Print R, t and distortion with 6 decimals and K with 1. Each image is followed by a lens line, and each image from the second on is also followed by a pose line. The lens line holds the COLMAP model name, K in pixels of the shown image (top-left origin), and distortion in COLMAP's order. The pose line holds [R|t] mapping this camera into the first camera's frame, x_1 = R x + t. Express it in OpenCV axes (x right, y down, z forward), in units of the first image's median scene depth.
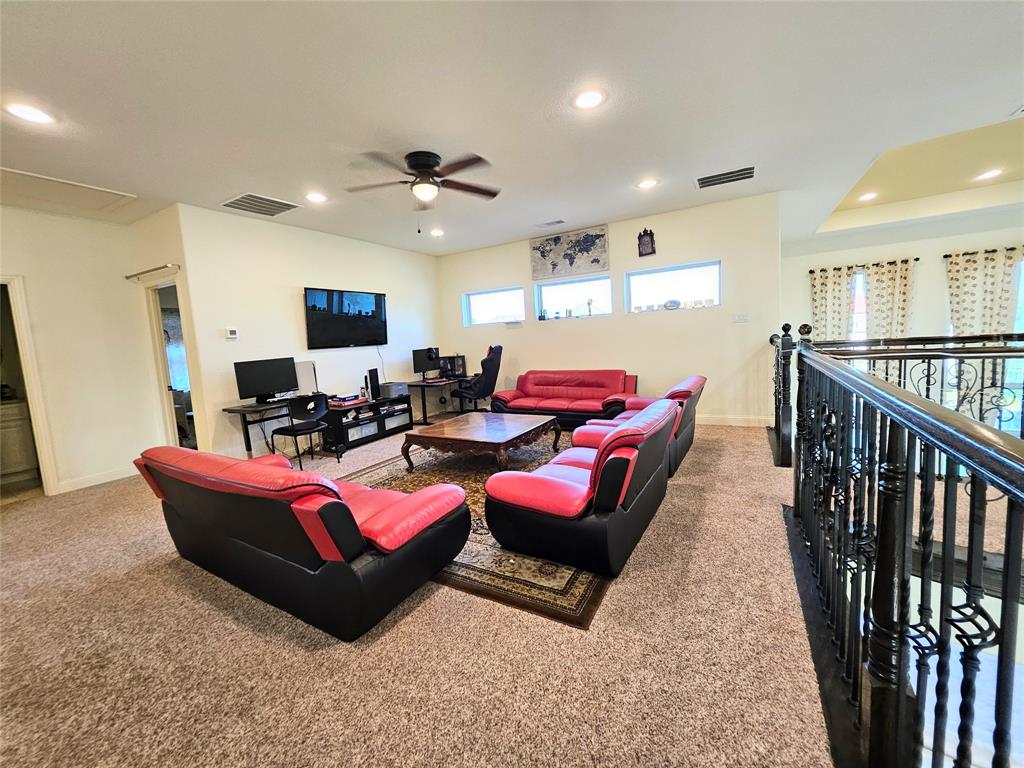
lens RADIAL K [[405.4, 0, 514.4], [0, 405.4, 378.5], [0, 0, 1]] dist [0.010774, -0.006075]
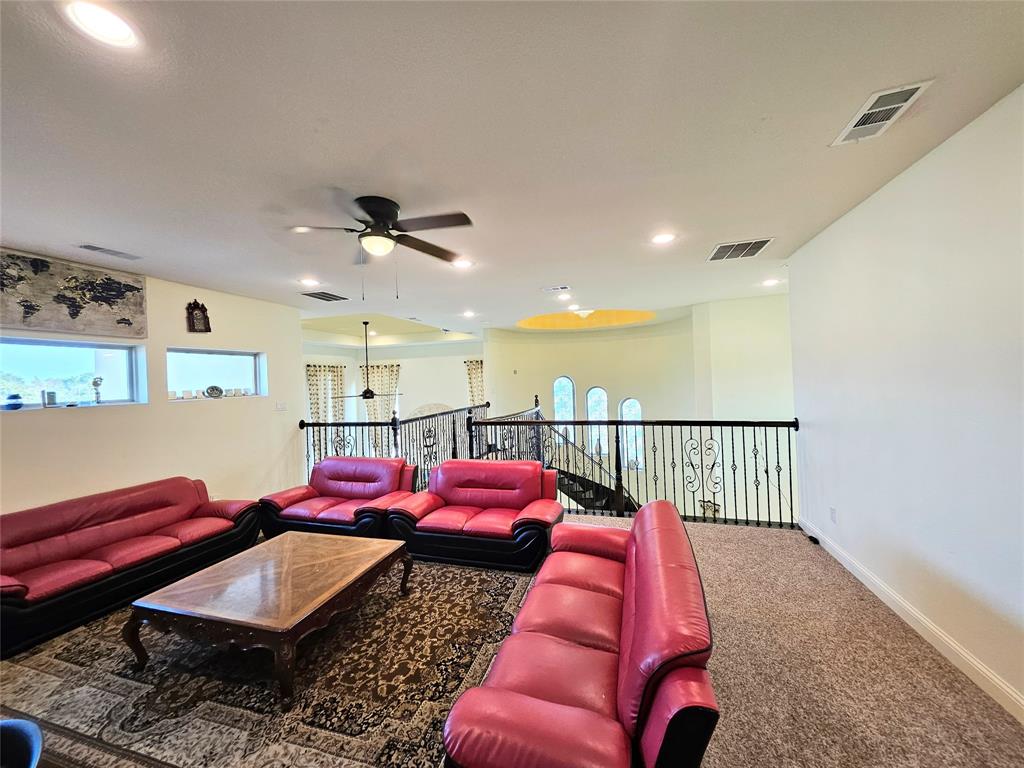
lens RADIAL K [[405.4, 0, 514.4], [0, 405.4, 378.5], [0, 0, 1]] dist [0.010774, -0.006075]
pose [[-0.215409, 0.071528, 0.973901, -0.596479], [0.145822, 0.988488, -0.040346, -0.078977], [-0.965575, 0.133326, -0.223359, 0.557311]]
